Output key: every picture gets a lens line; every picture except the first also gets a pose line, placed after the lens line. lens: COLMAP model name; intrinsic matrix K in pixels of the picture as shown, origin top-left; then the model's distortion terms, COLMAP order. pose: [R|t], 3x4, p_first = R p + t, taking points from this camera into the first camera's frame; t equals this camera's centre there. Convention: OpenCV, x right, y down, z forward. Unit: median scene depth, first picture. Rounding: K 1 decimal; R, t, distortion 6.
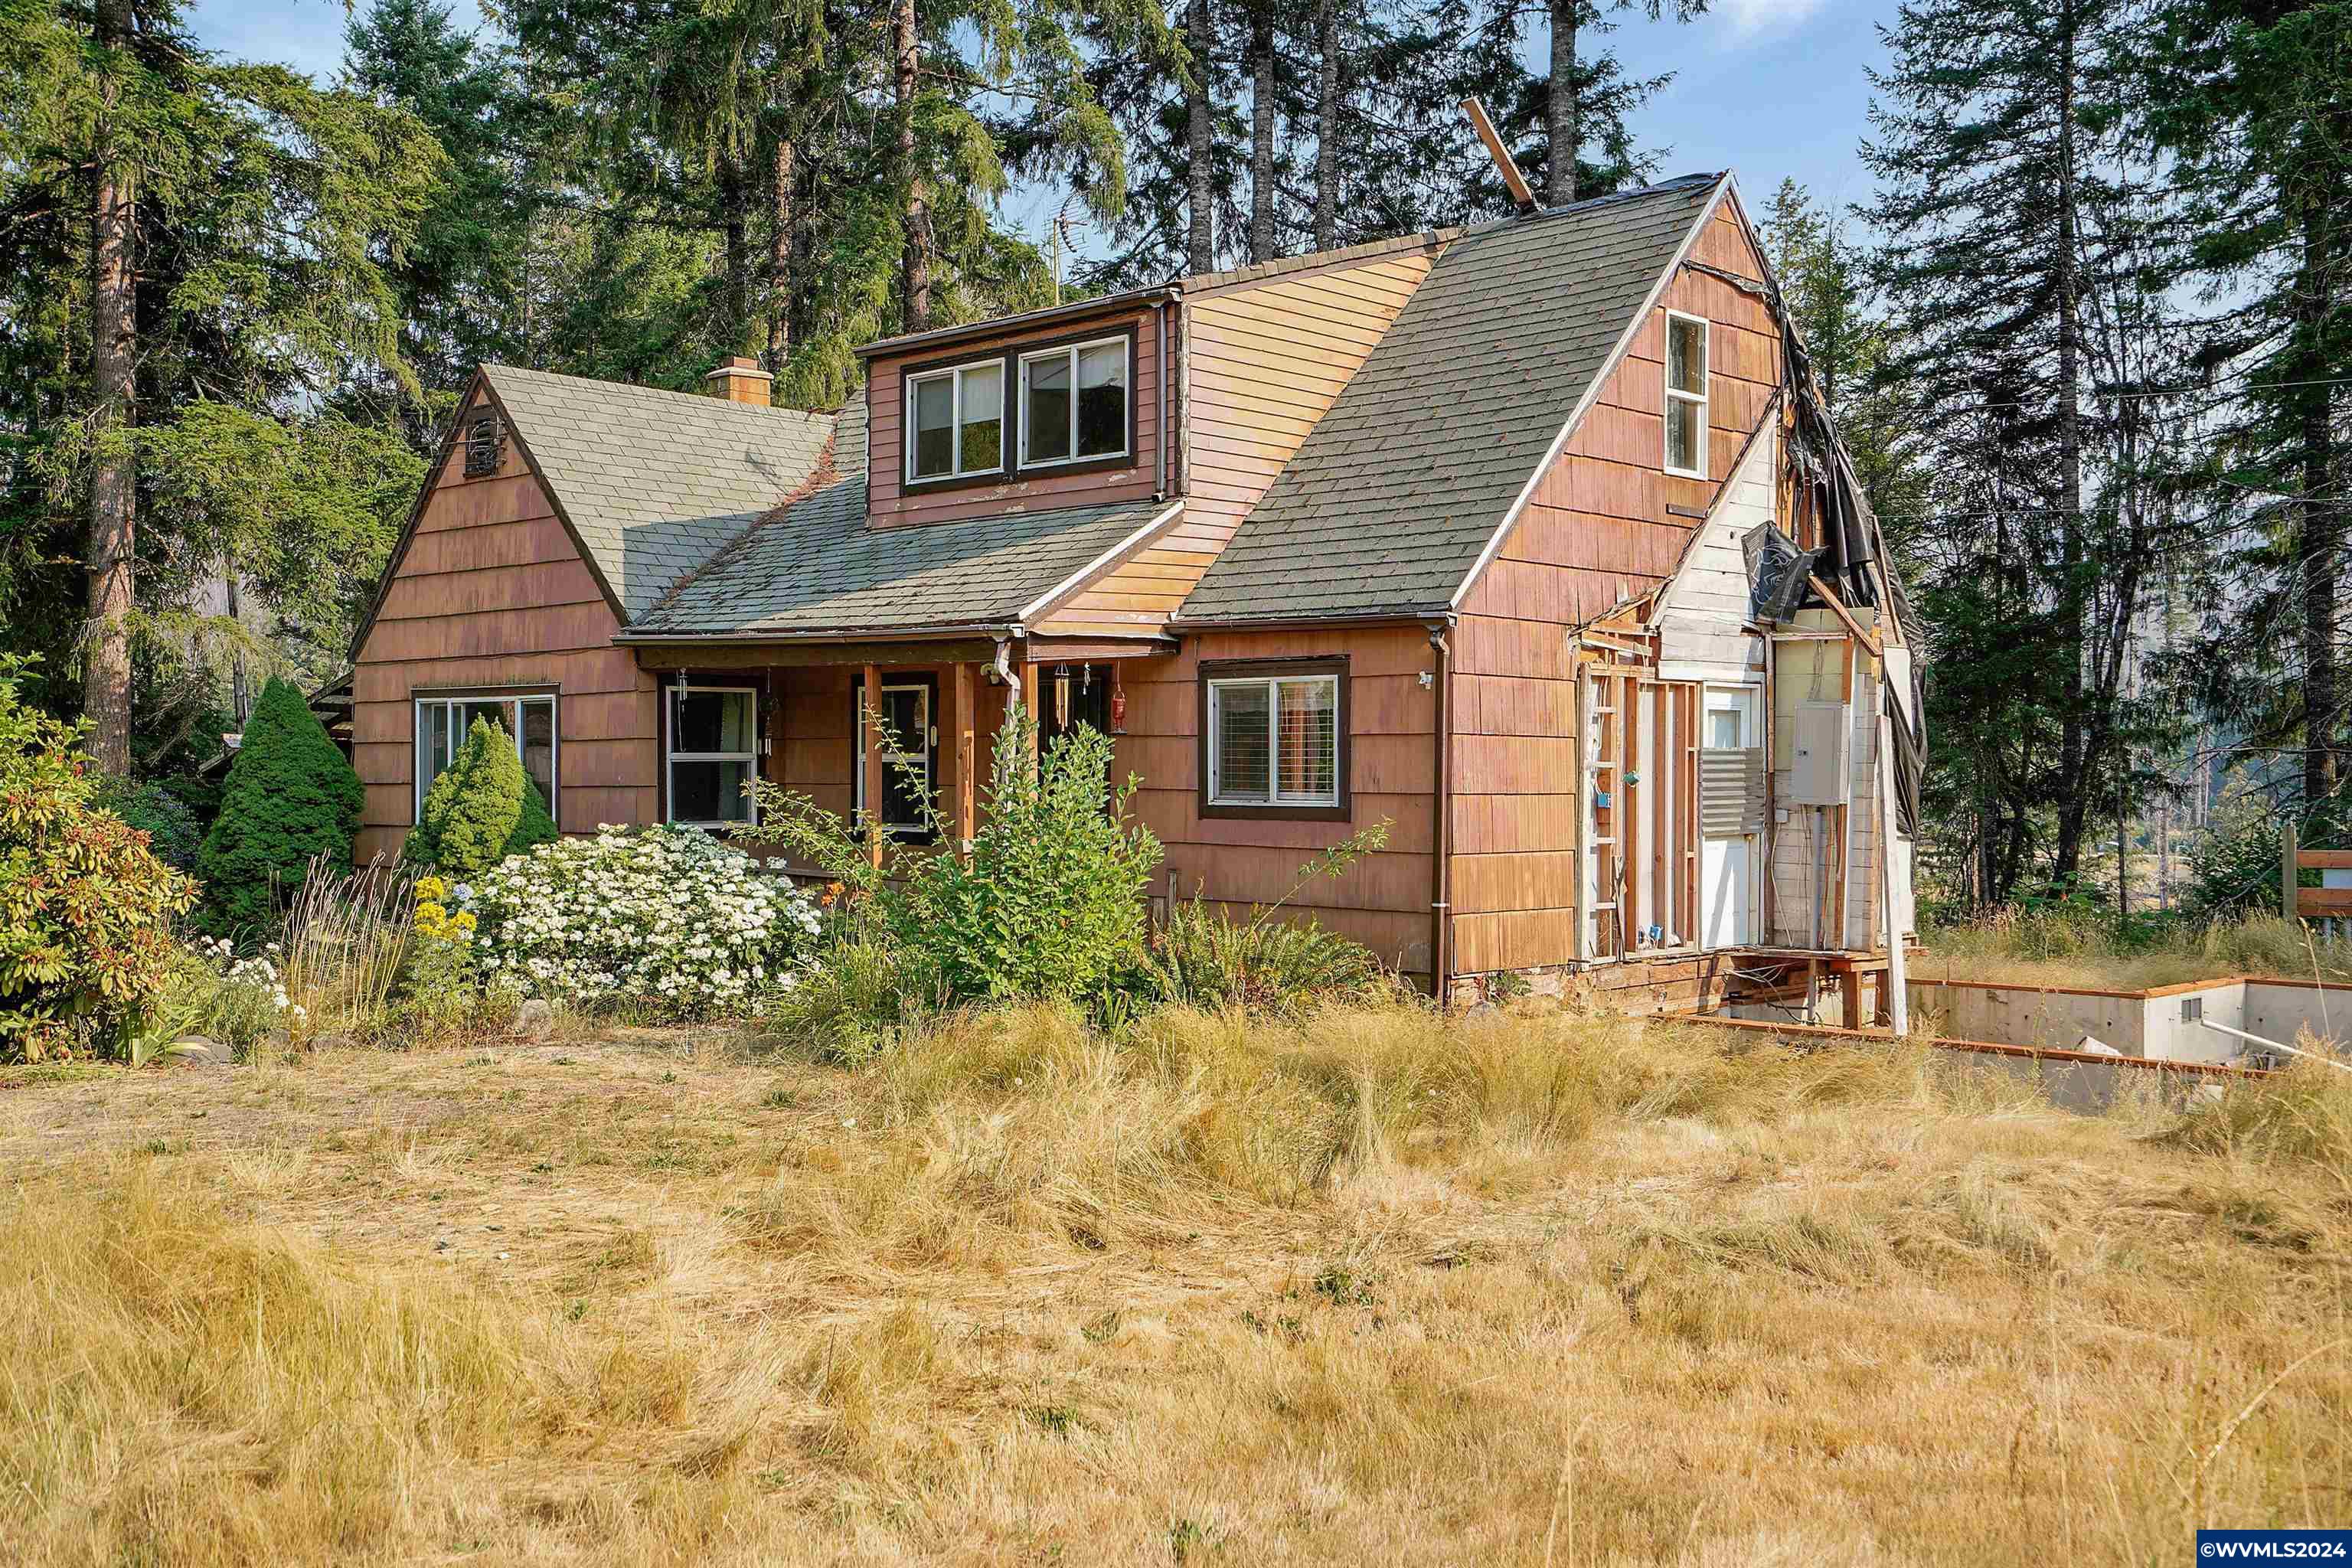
lens RADIAL K [[2289.9, 0, 1174.7], [0, 2289.9, 721.0], [0, 0, 1]] dist [0.069707, 0.002854]
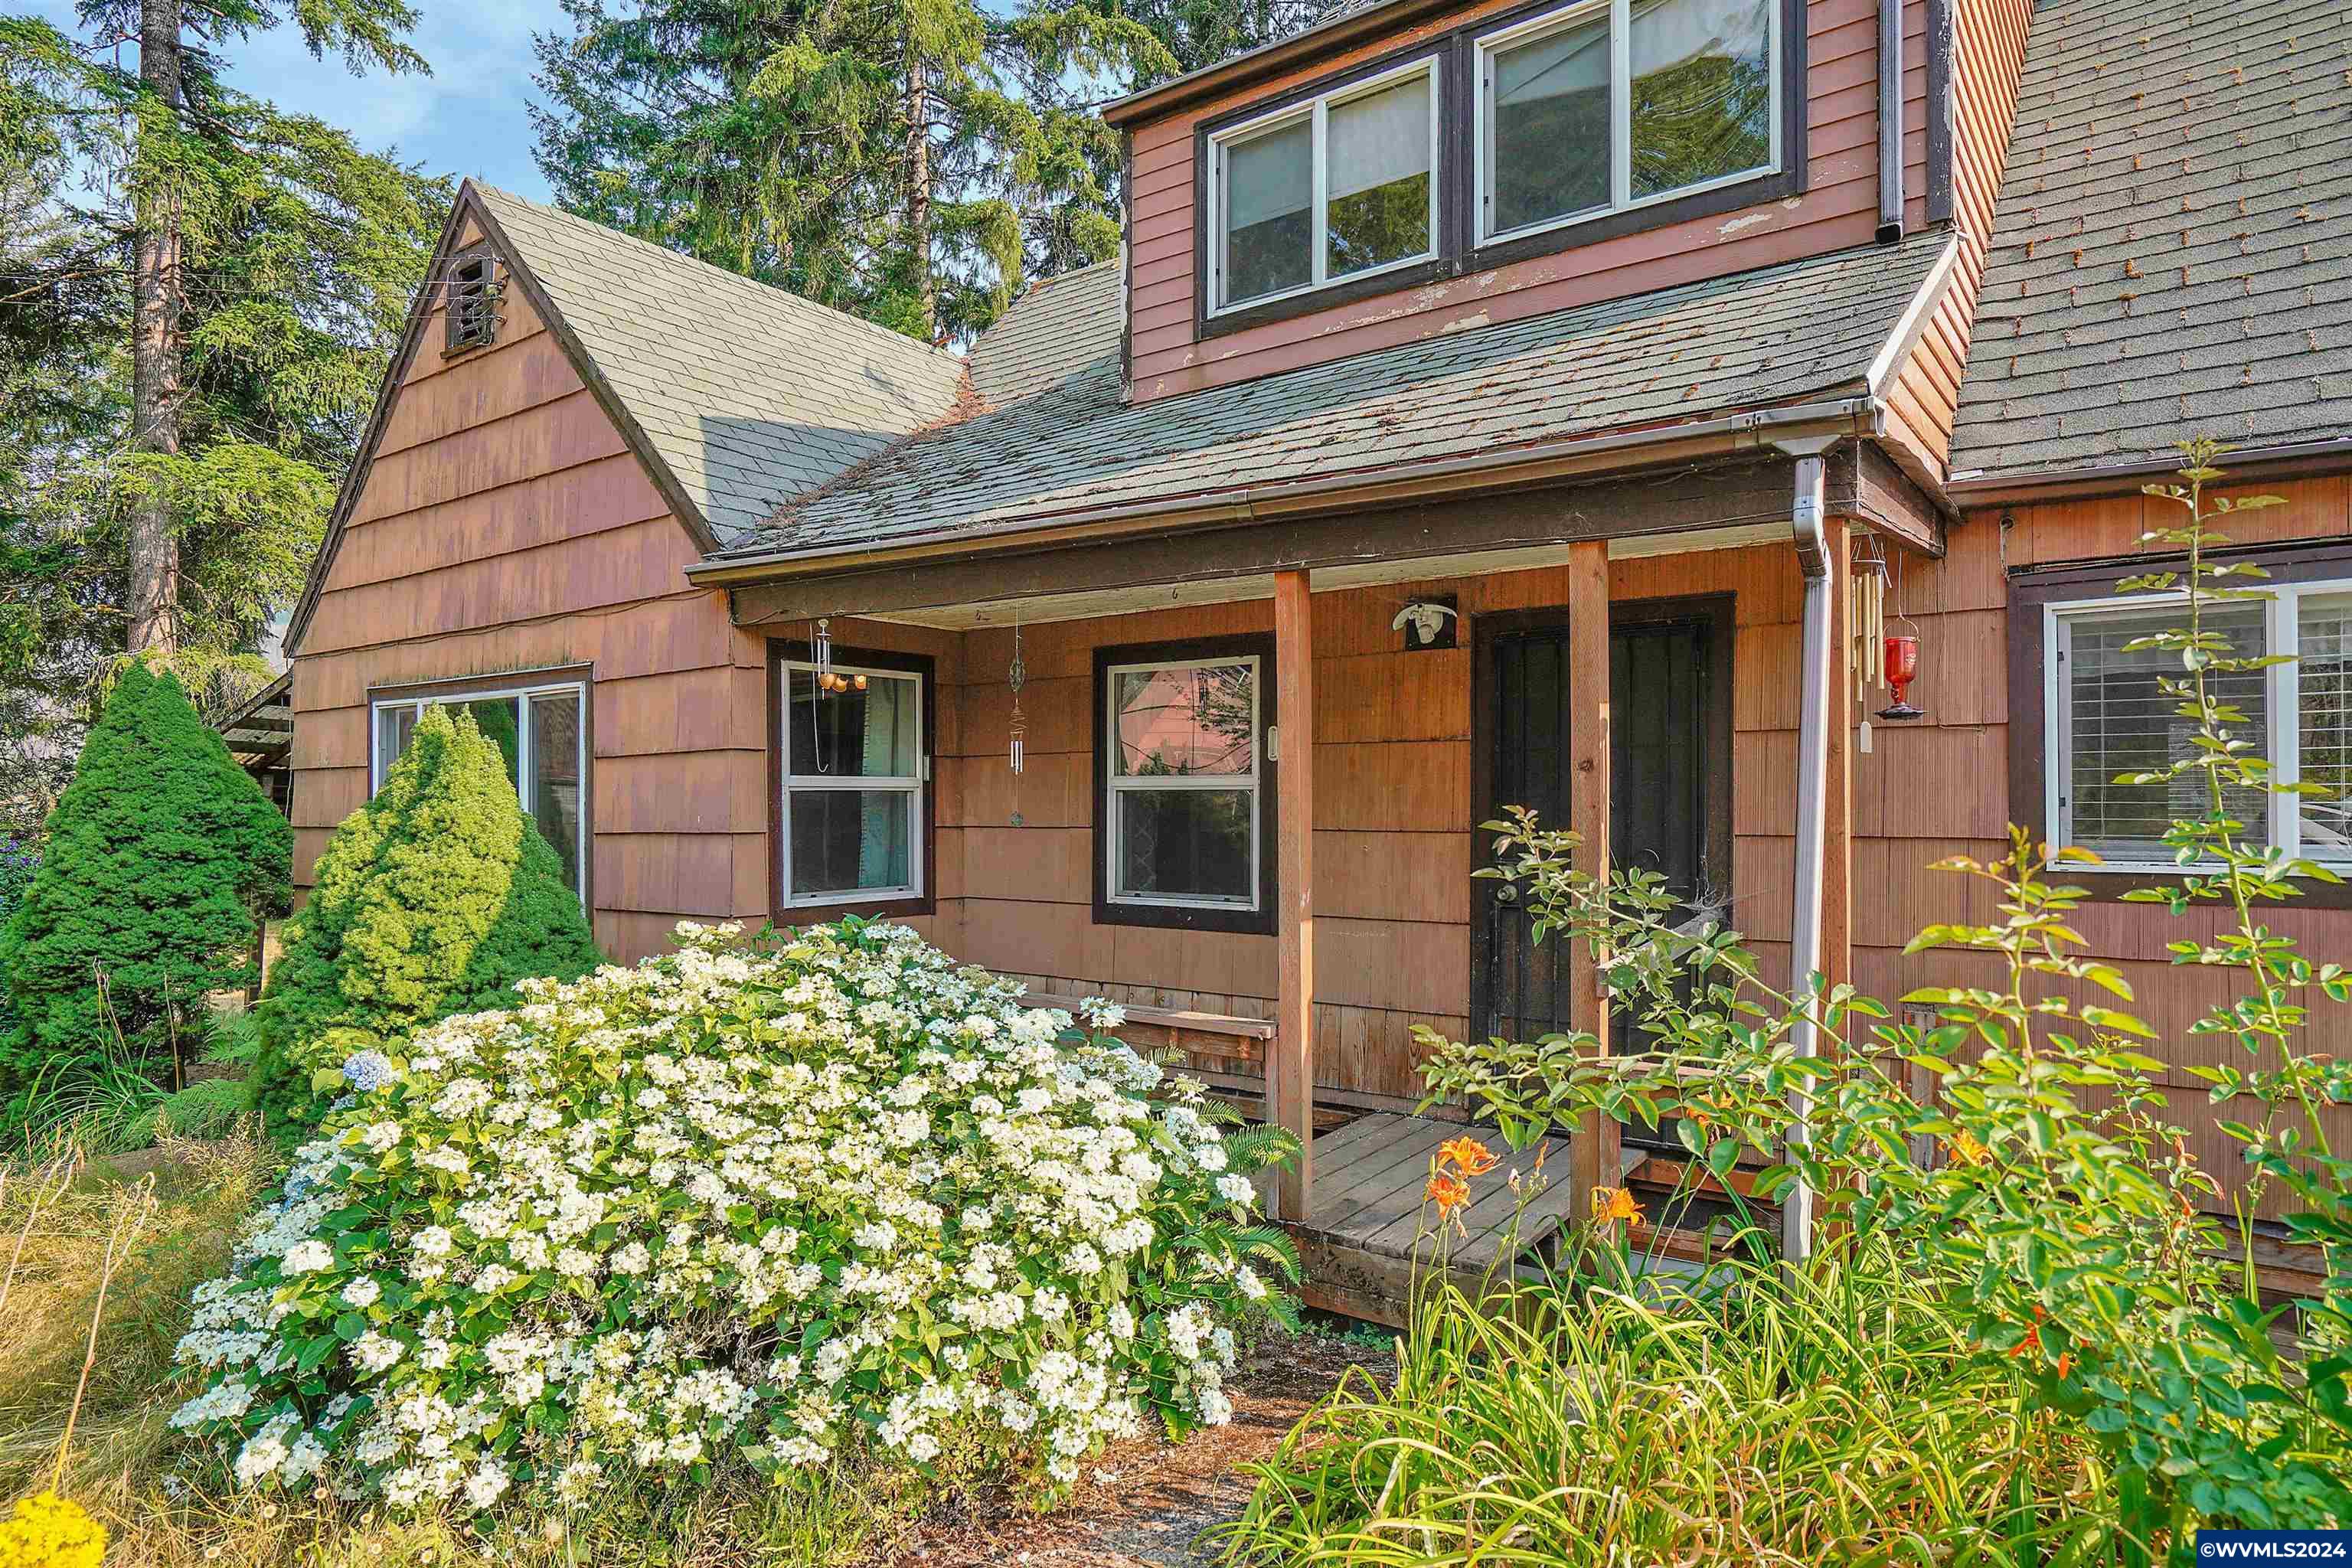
lens RADIAL K [[1419.1, 0, 1225.8], [0, 1419.1, 775.7], [0, 0, 1]] dist [-0.027508, 0.028360]
pose [[0.988152, -0.000284, 0.153476, -0.178259], [0.000659, 0.999997, -0.002390, 0.016107], [-0.153475, 0.002462, 0.988149, 0.678256]]
